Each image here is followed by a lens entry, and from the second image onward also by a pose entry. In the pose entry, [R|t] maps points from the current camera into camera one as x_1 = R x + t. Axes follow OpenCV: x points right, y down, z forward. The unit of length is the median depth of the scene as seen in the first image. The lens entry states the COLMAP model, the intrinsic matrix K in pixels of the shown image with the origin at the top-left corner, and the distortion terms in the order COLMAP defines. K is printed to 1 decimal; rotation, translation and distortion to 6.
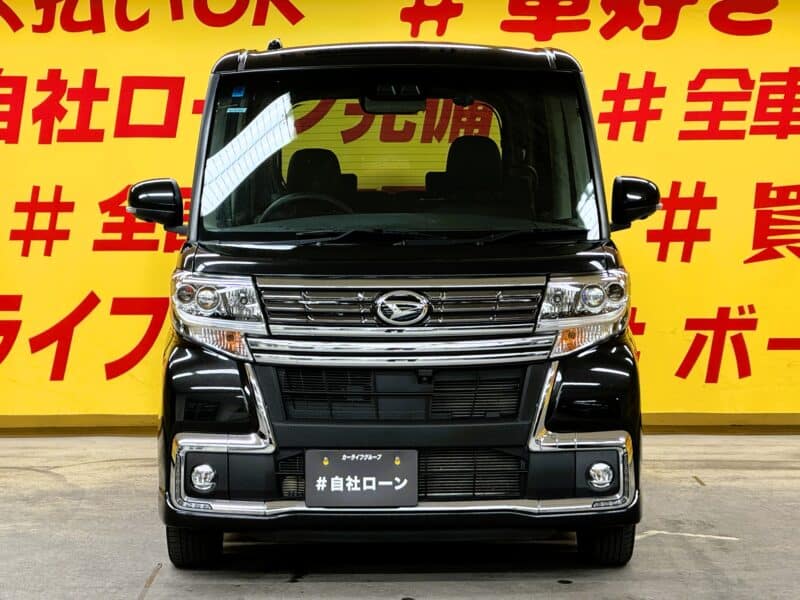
lens RADIAL K [[2114.2, 0, 378.0], [0, 2114.2, 299.4], [0, 0, 1]] dist [0.085833, 1.749078]
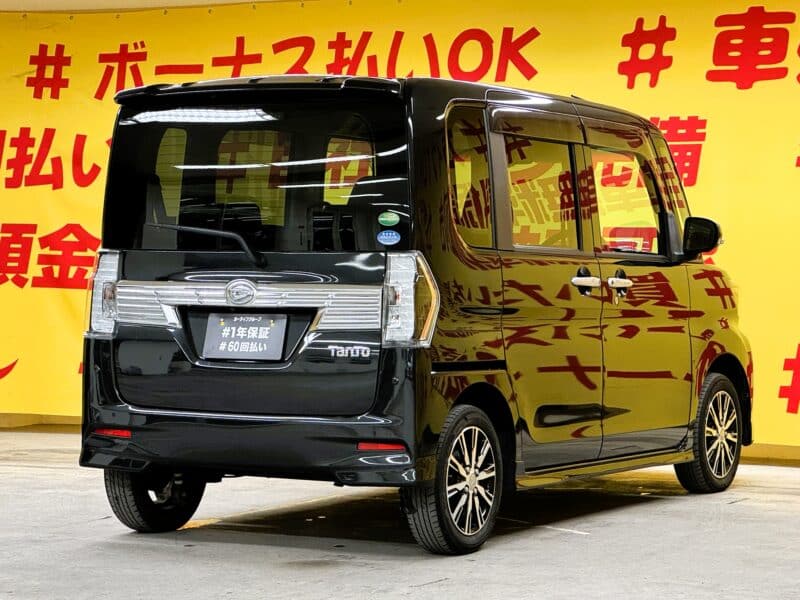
lens RADIAL K [[2343.3, 0, 400.0], [0, 2343.3, 300.0], [0, 0, 1]] dist [-0.161602, 7.293584]
pose [[0.878412, 0.018990, -0.477527, 0.487223], [-0.031817, 0.999317, -0.018787, 0.010459], [0.476844, 0.031696, 0.878416, -0.104473]]
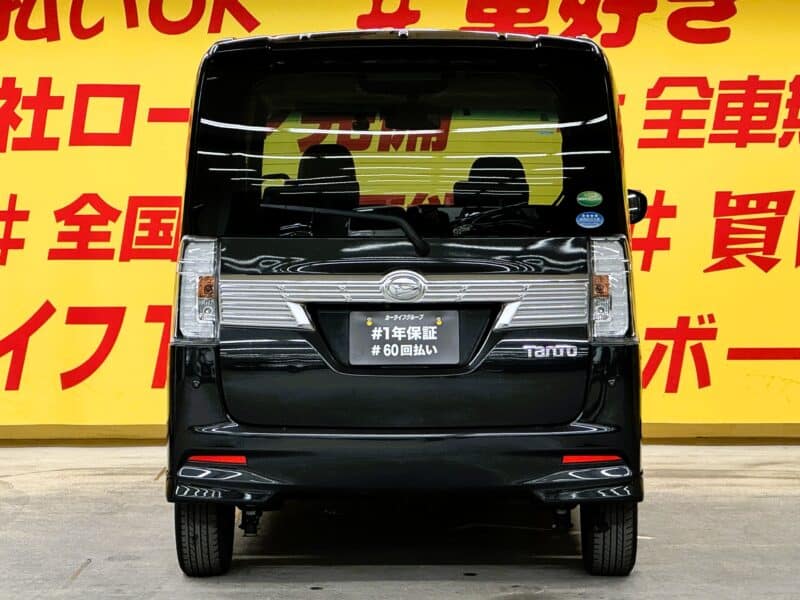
lens RADIAL K [[2400.0, 0, 400.0], [0, 2400.0, 300.0], [0, 0, 1]] dist [0.000918, 3.145904]
pose [[0.999954, -0.000144, -0.009573, 0.041325], [0.000092, 0.999985, -0.005454, 0.001990], [0.009573, 0.005453, 0.999939, -0.124248]]
